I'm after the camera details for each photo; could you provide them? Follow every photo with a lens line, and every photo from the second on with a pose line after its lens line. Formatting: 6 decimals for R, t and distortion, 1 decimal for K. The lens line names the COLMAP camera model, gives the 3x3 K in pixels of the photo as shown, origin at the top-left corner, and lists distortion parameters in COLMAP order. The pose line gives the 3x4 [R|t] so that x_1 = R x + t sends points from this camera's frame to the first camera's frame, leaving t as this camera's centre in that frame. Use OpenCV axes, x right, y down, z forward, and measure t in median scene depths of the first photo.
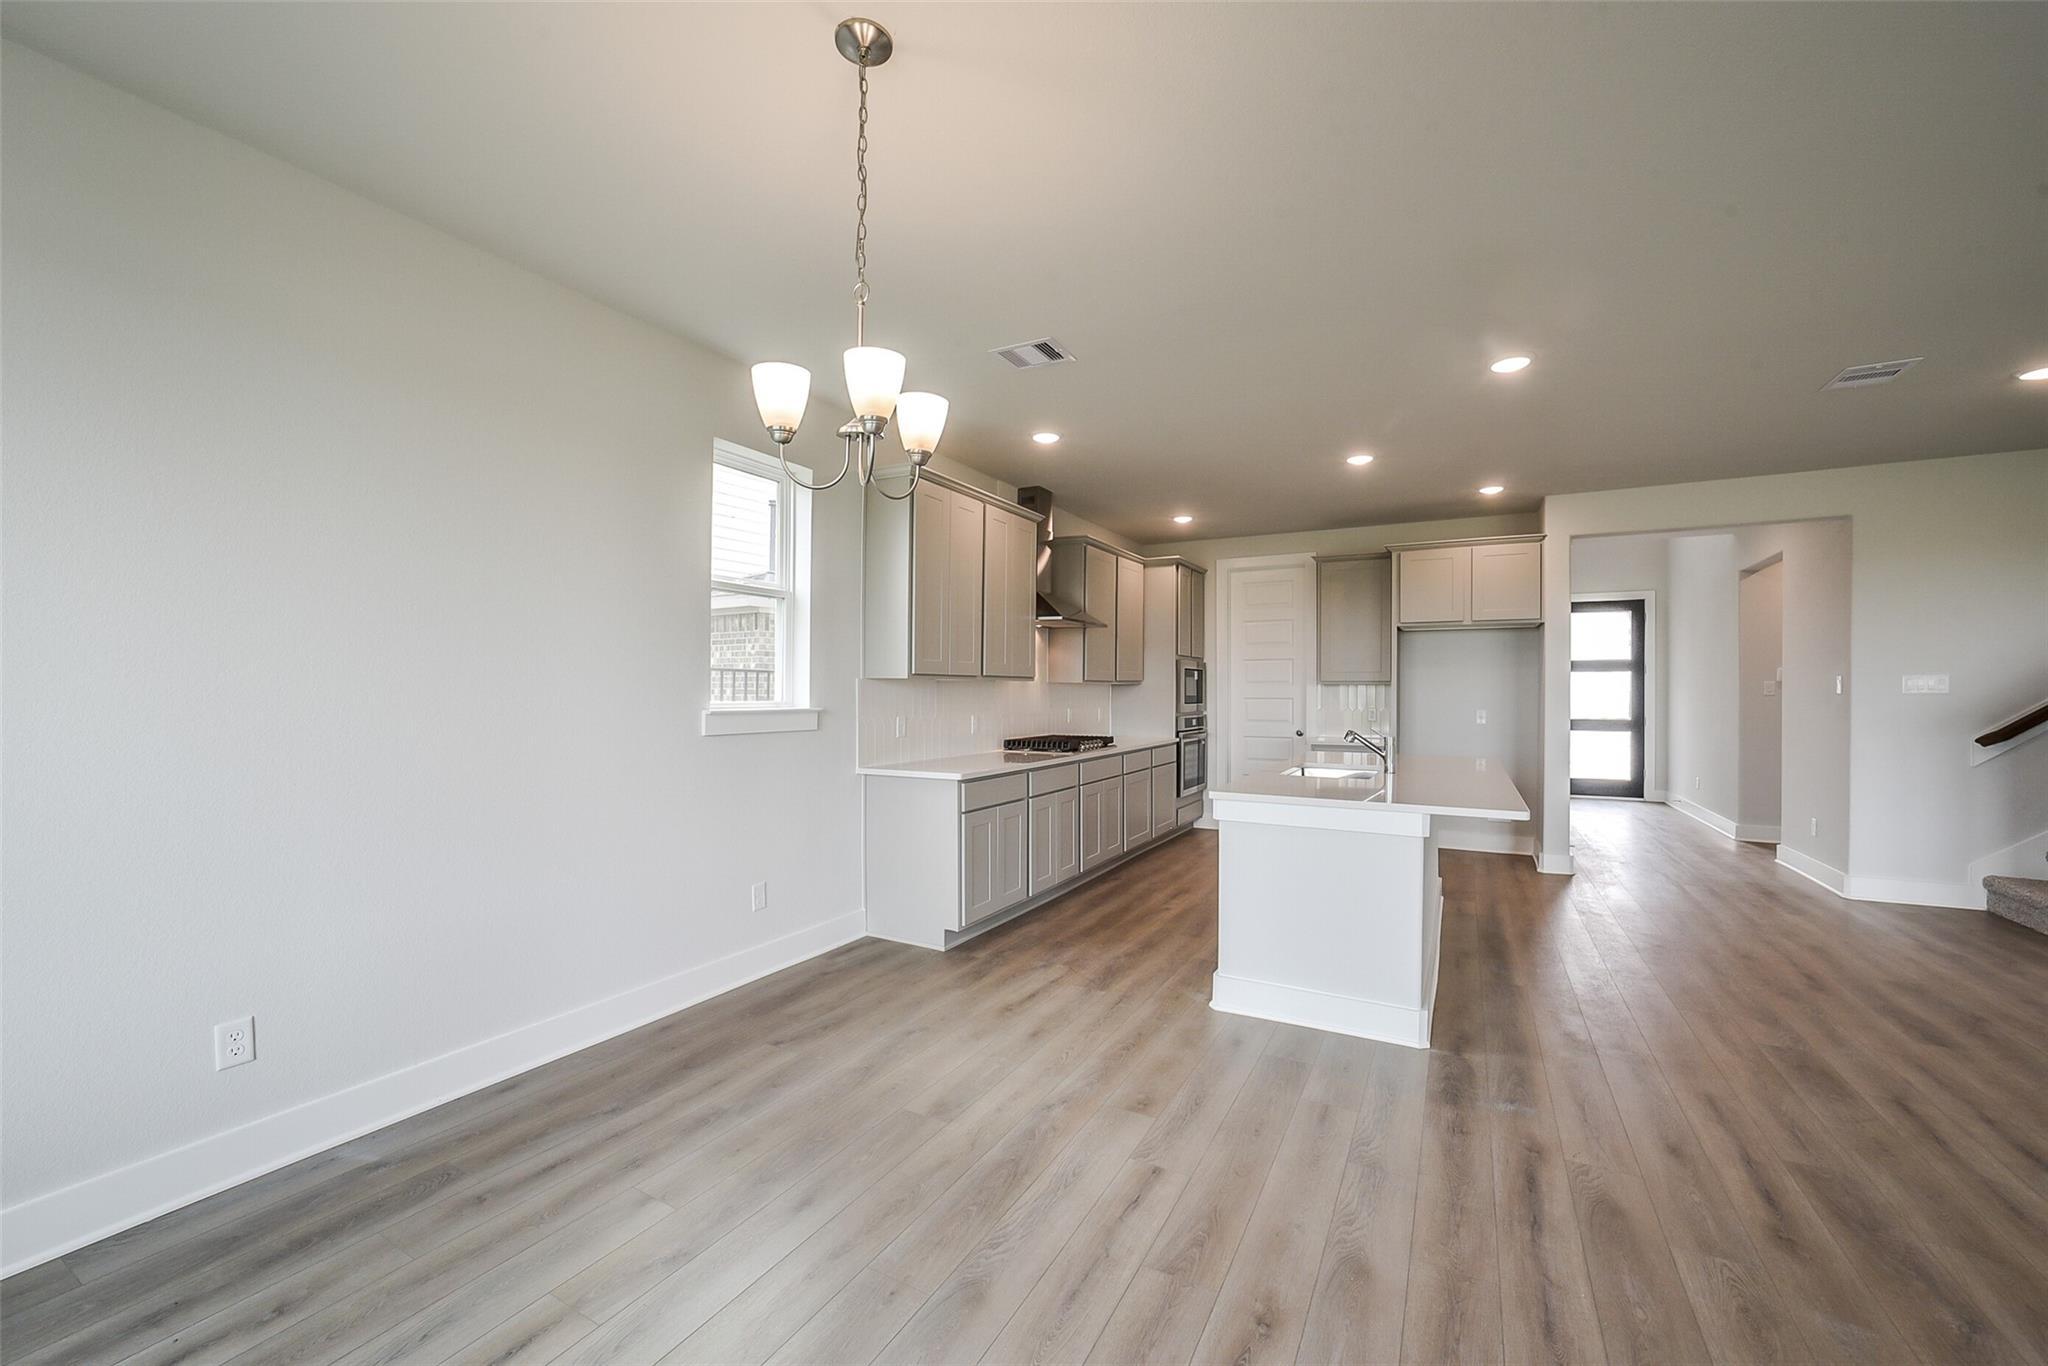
lens RADIAL K [[810.1, 0, 1024.0], [0, 810.1, 691.1], [0, 0, 1]] dist [-0.039476, 0.009428]
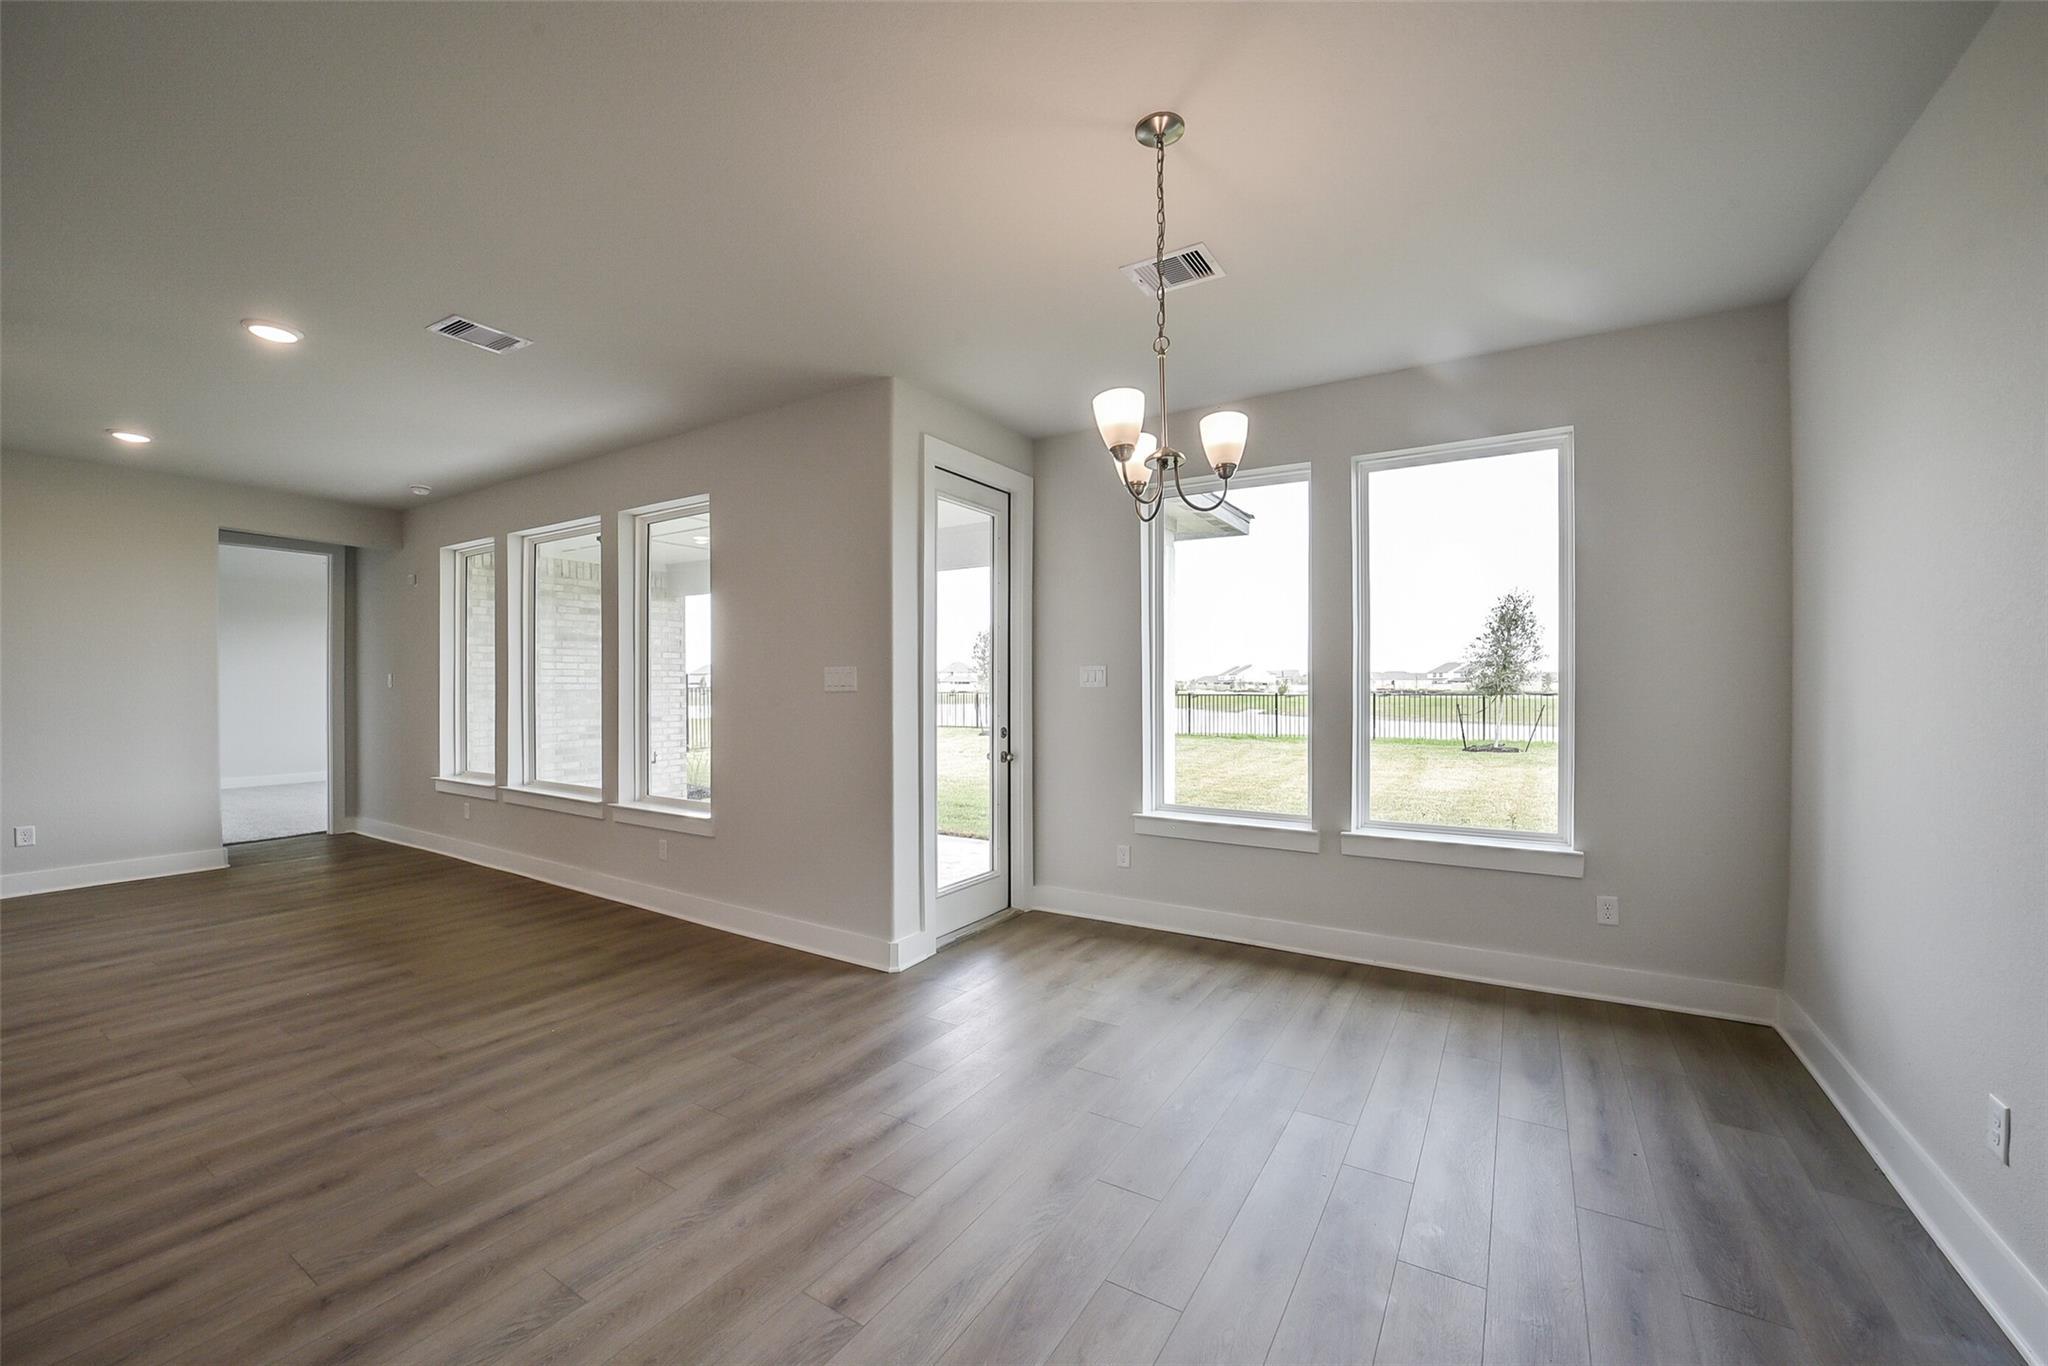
lens RADIAL K [[810.1, 0, 1024.0], [0, 810.1, 691.1], [0, 0, 1]] dist [-0.039476, 0.009428]
pose [[-0.998721, 0.002102, 0.050507, -0.027516], [0.002419, 0.999978, 0.006214, -0.000486], [-0.050493, 0.006328, -0.998704, 0.896391]]
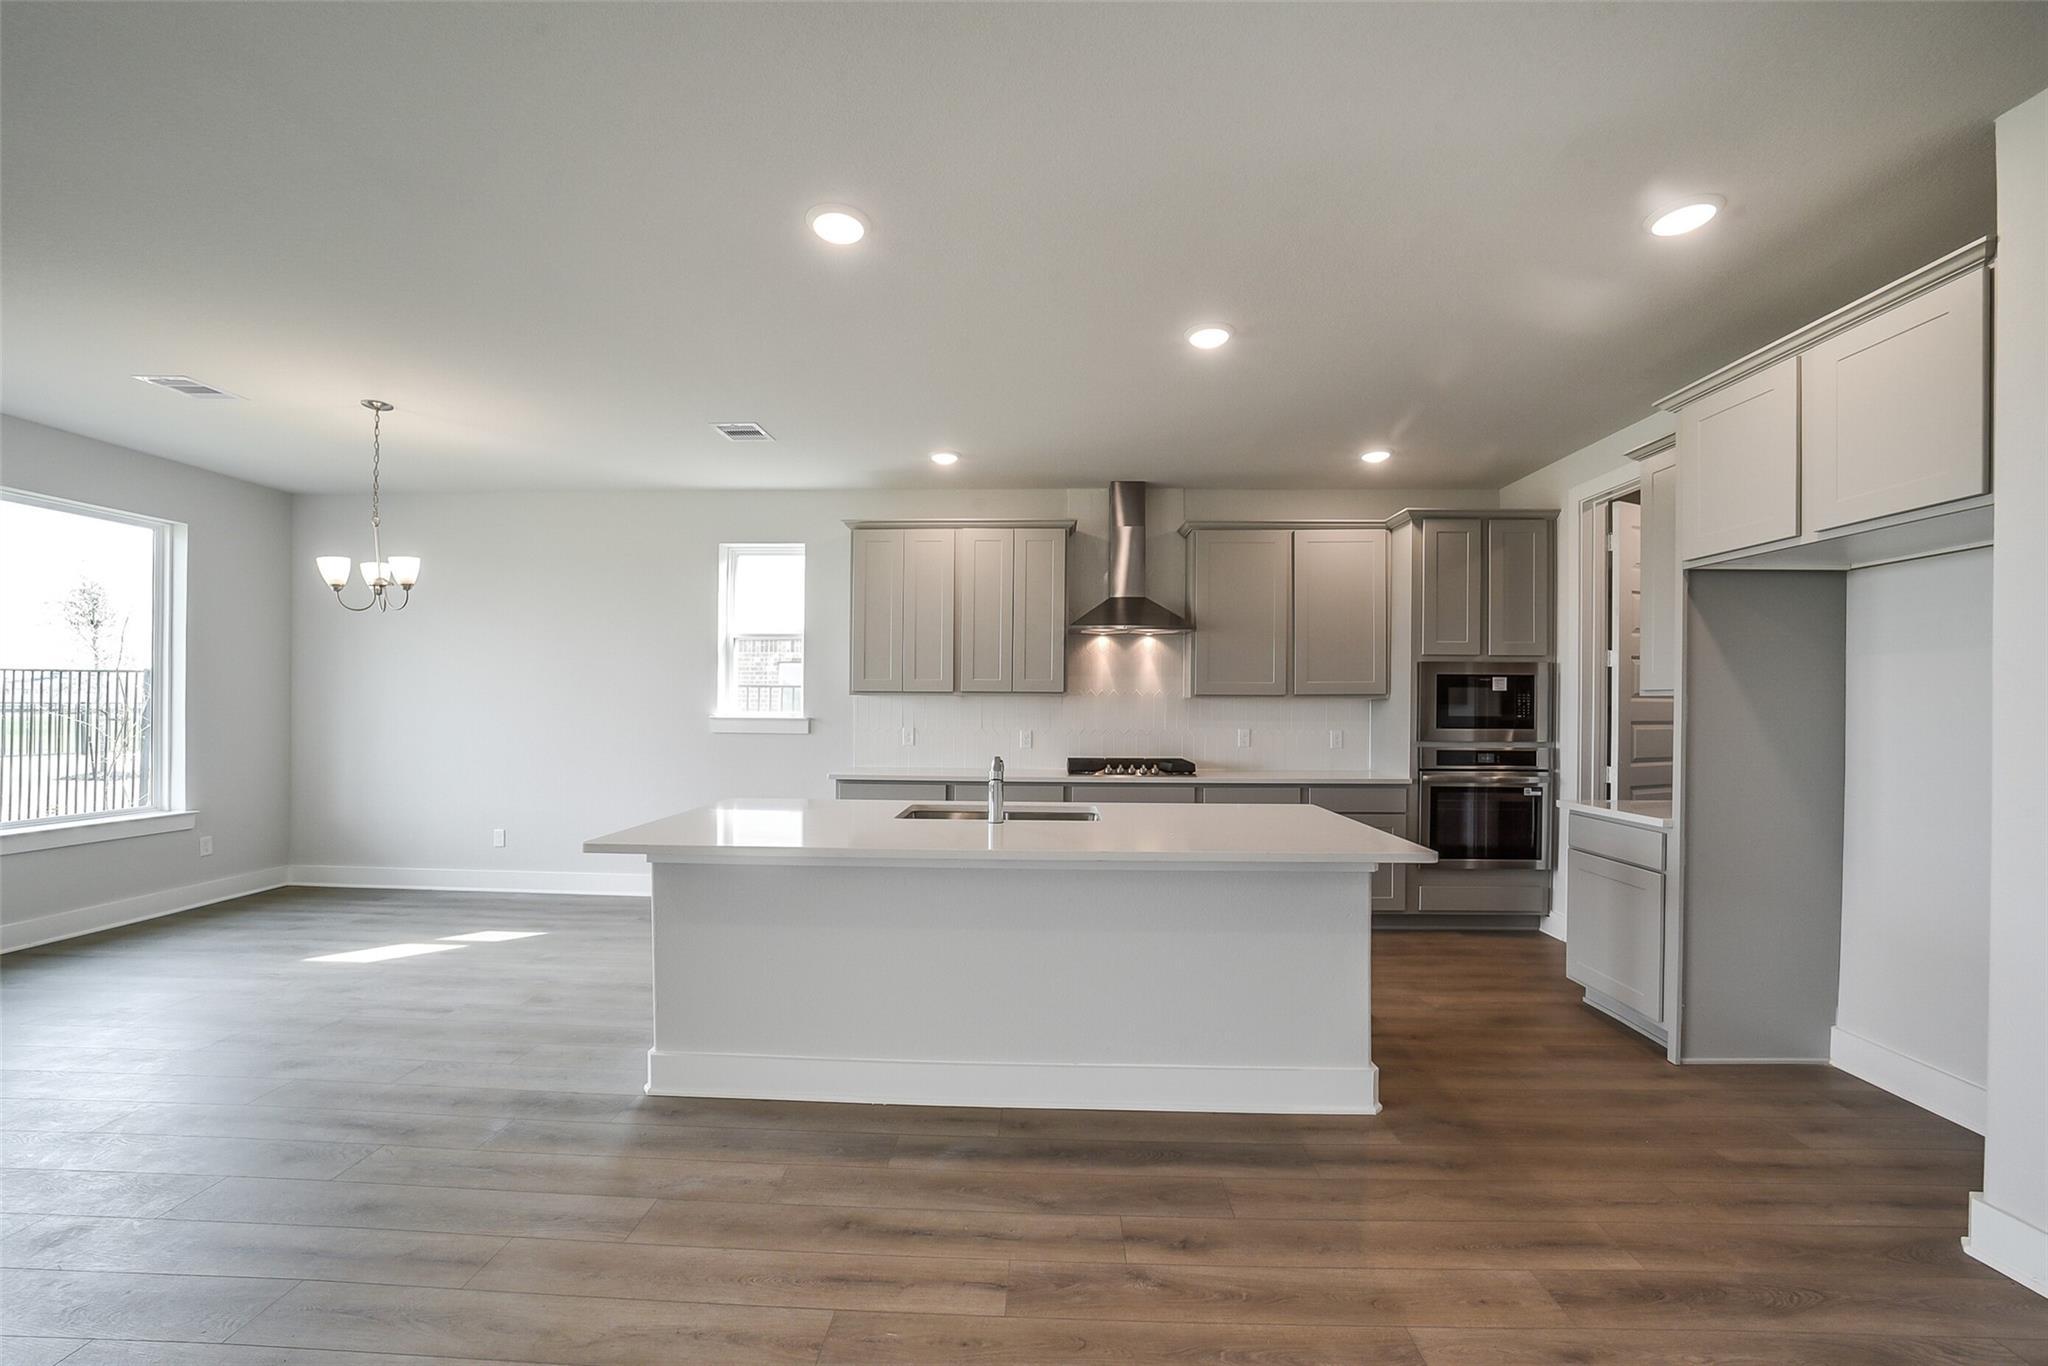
lens RADIAL K [[815.0, 0, 1023.1], [0, 815.0, 705.1], [0, 0, 1]] dist [-0.040772, 0.008543]
pose [[0.440195, -0.000215, -0.897902, 1.044166], [-0.006579, 0.999972, -0.003465, 0.002736], [0.897878, 0.007433, 0.440182, 0.674699]]
